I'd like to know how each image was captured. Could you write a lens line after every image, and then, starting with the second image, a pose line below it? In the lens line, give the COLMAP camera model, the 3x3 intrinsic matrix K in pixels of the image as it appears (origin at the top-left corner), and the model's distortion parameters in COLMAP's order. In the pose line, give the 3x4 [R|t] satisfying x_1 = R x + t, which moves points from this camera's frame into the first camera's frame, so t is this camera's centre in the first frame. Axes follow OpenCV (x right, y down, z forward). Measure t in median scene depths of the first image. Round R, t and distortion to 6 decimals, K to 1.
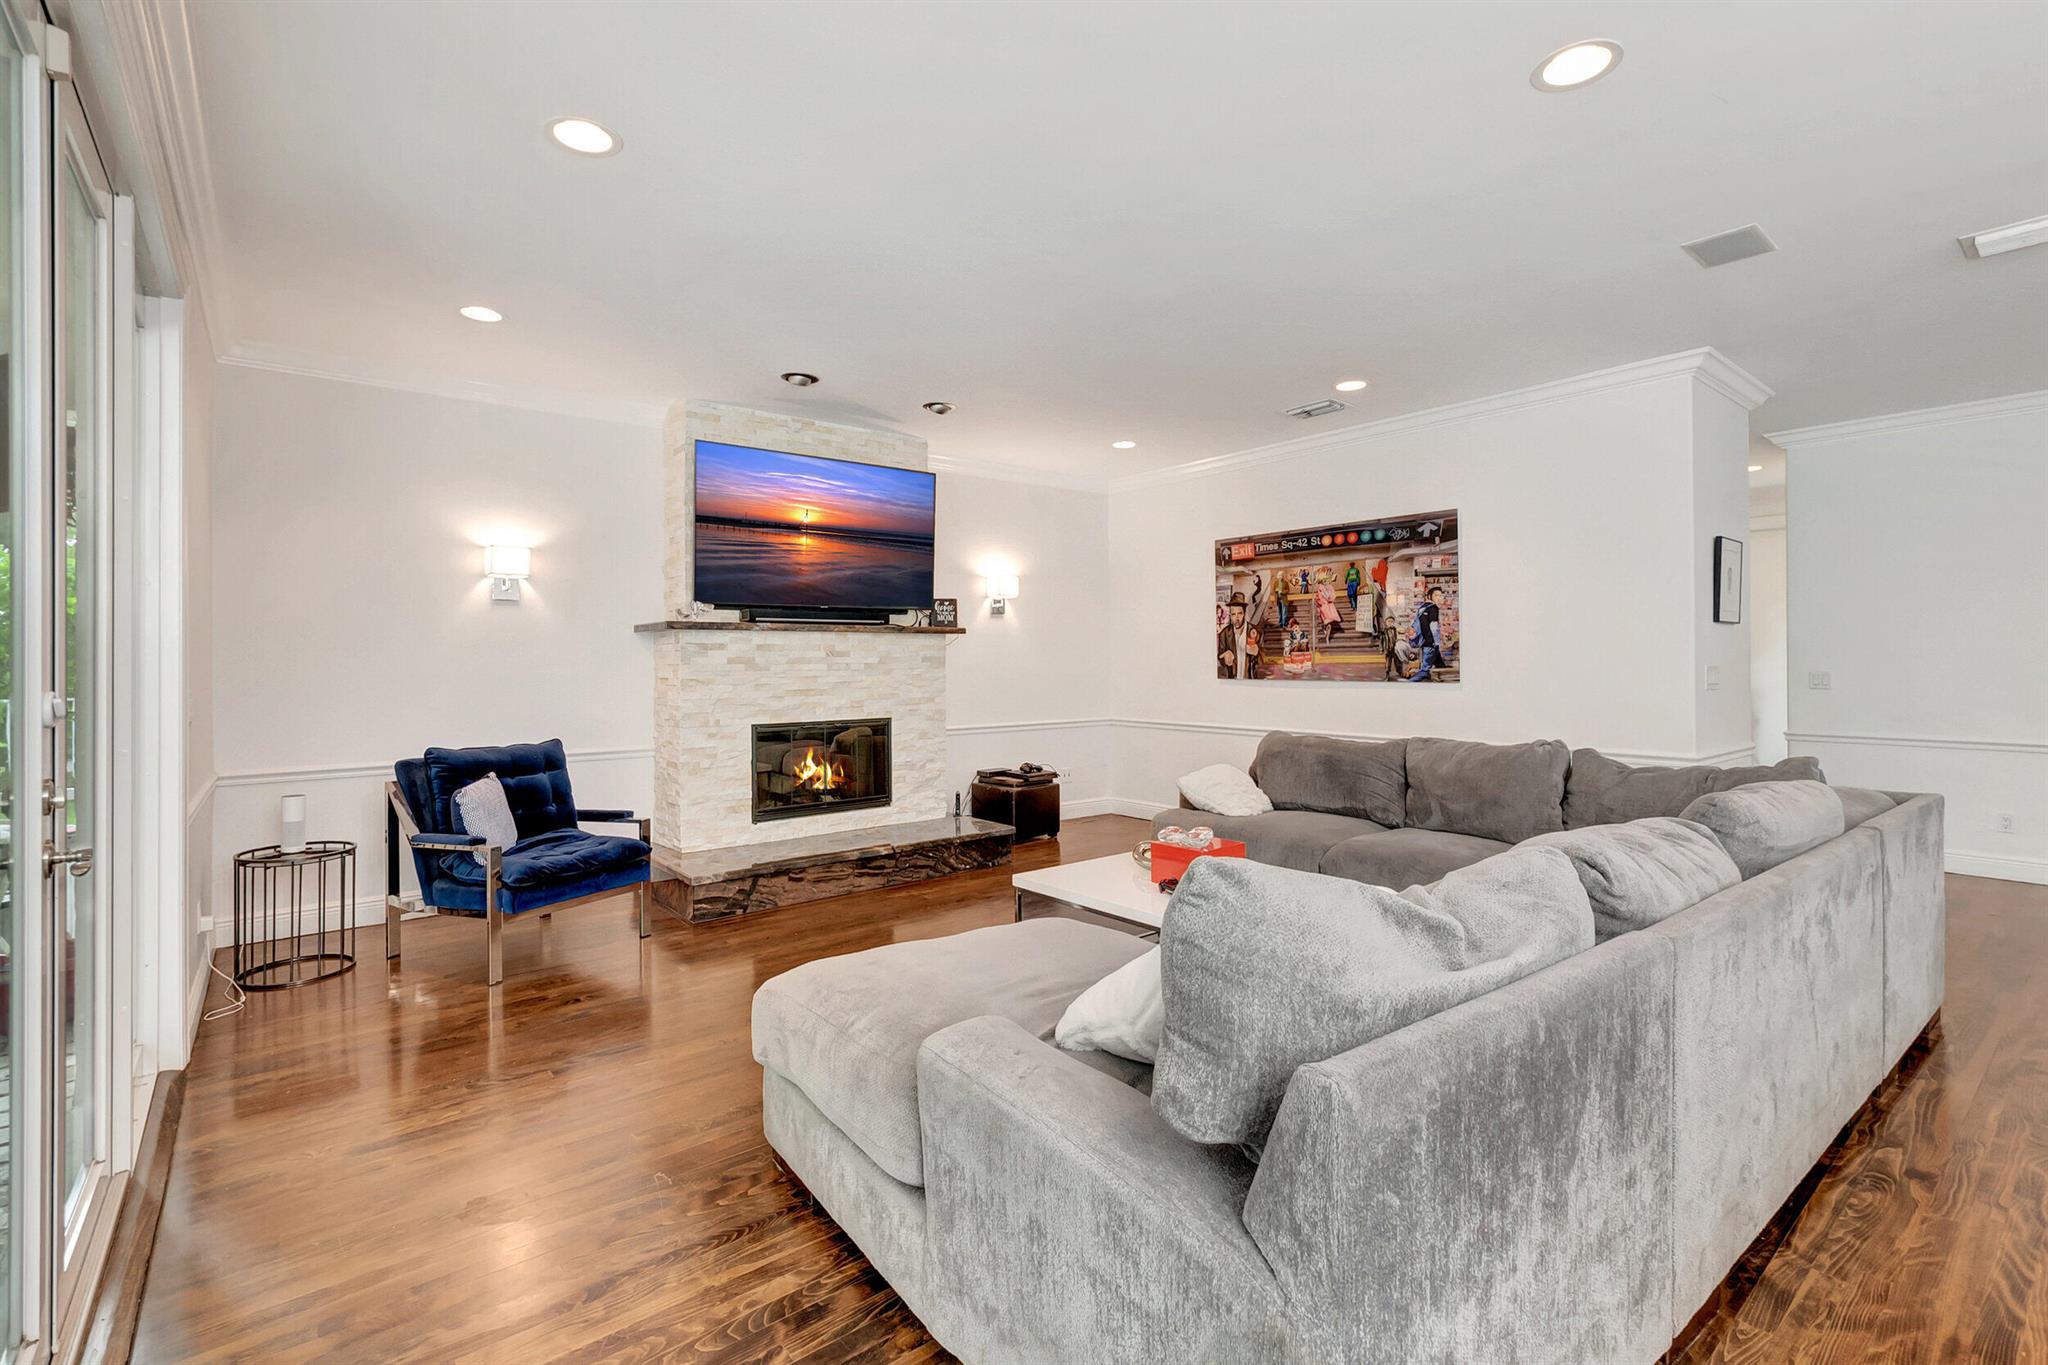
lens RADIAL K [[916.7, 0, 1001.4], [0, 916.7, 648.6], [0, 0, 1]] dist [0.006700, -0.001053]
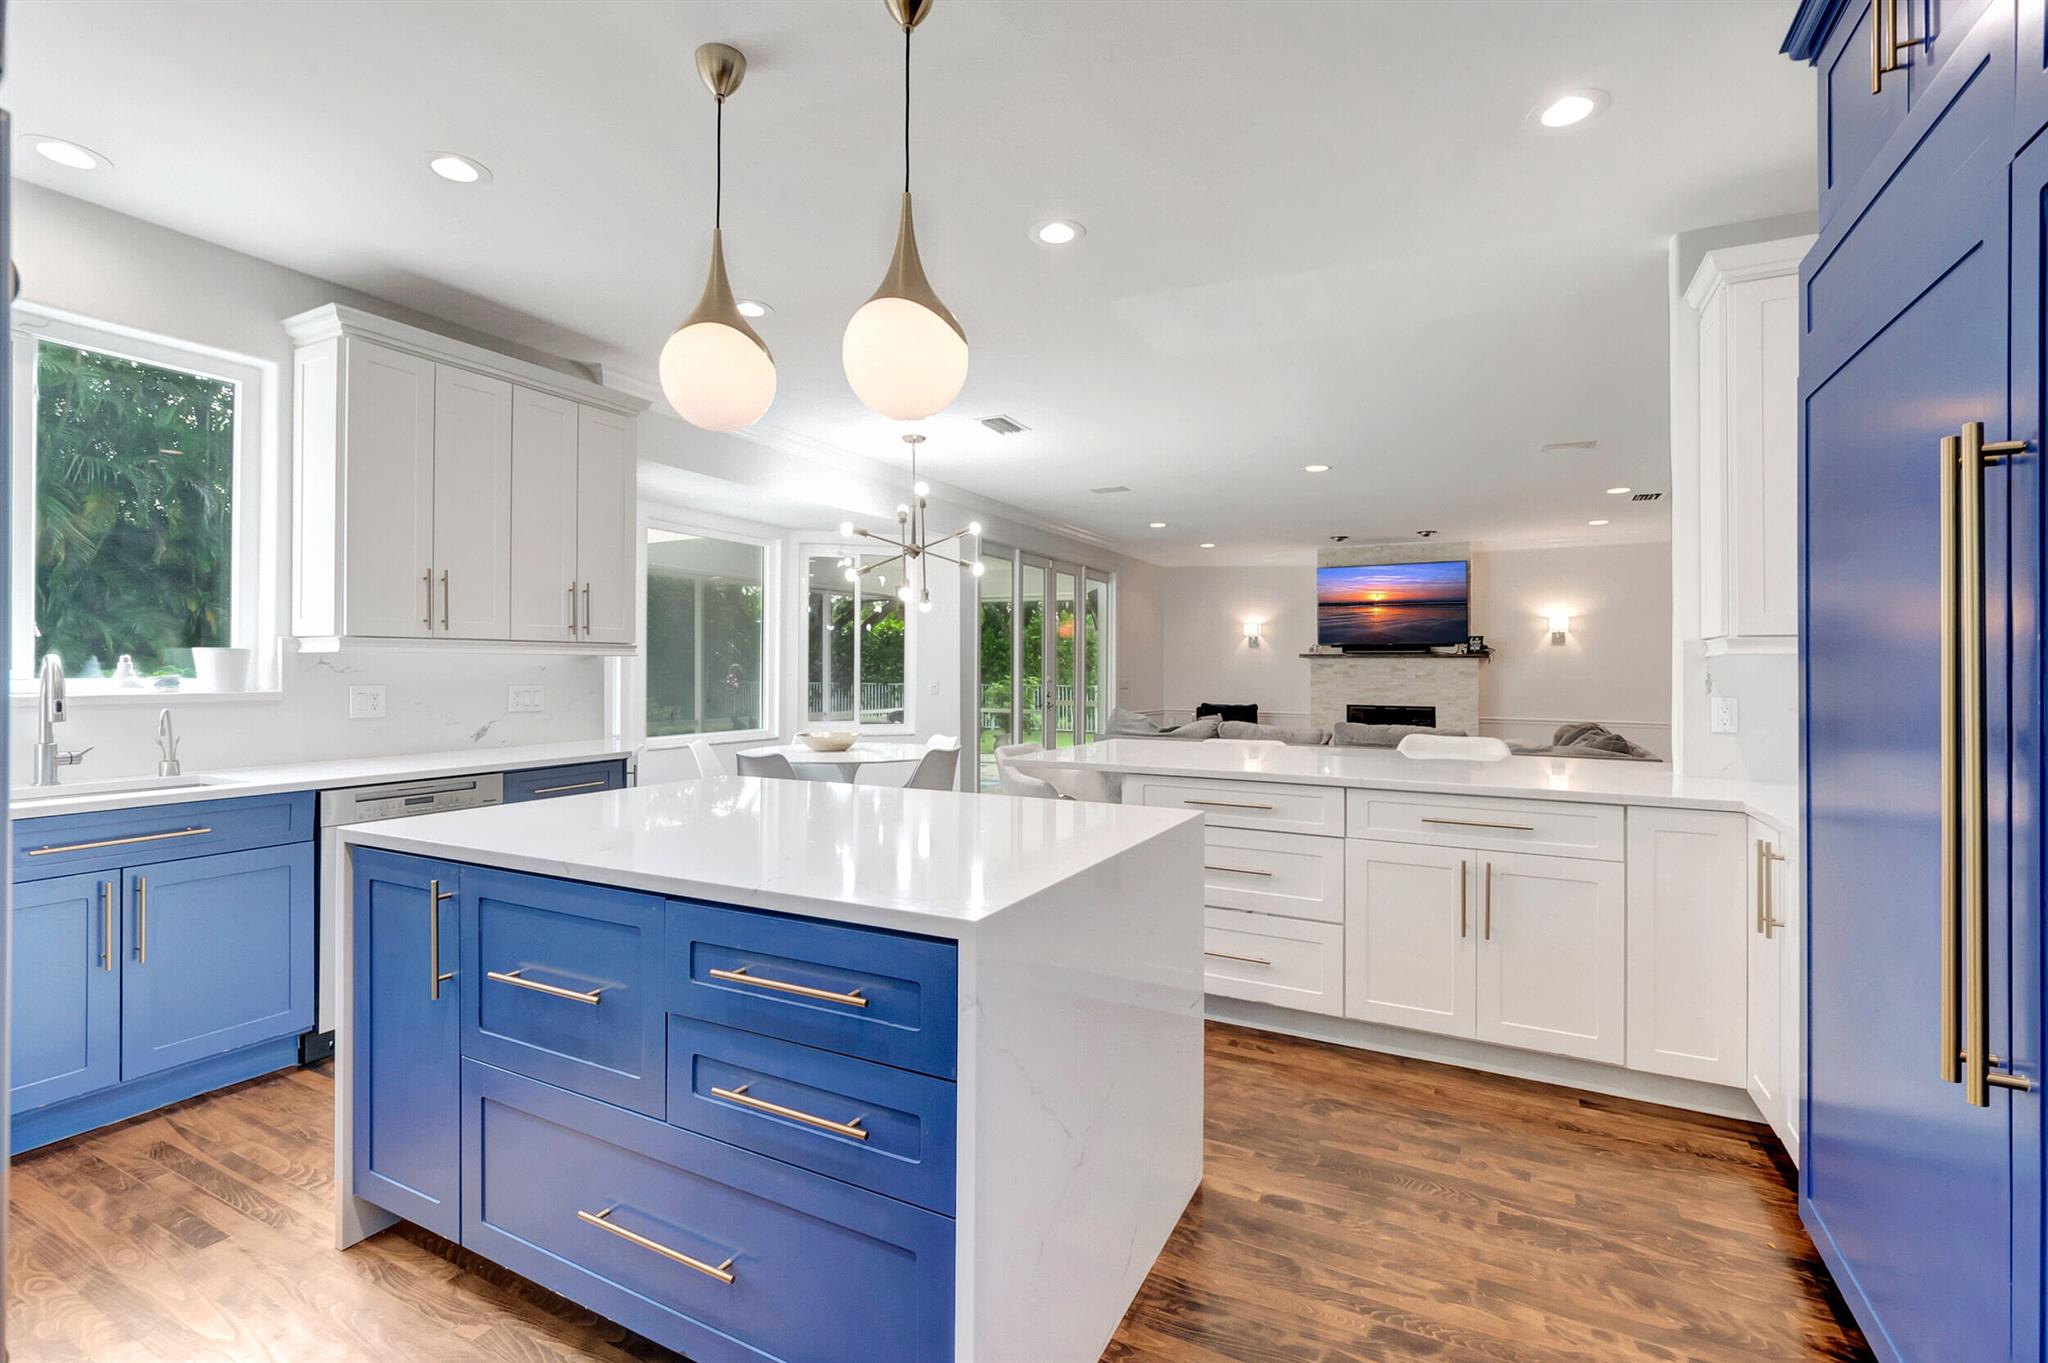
lens RADIAL K [[916.7, 0, 1015.3], [0, 916.7, 670.4], [0, 0, 1]] dist [0.006700, -0.001053]
pose [[0.406864, 0.007361, -0.913459, 1.225575], [-0.002214, 0.999973, 0.007072, -0.003827], [0.913486, -0.000855, 0.406869, -0.464865]]
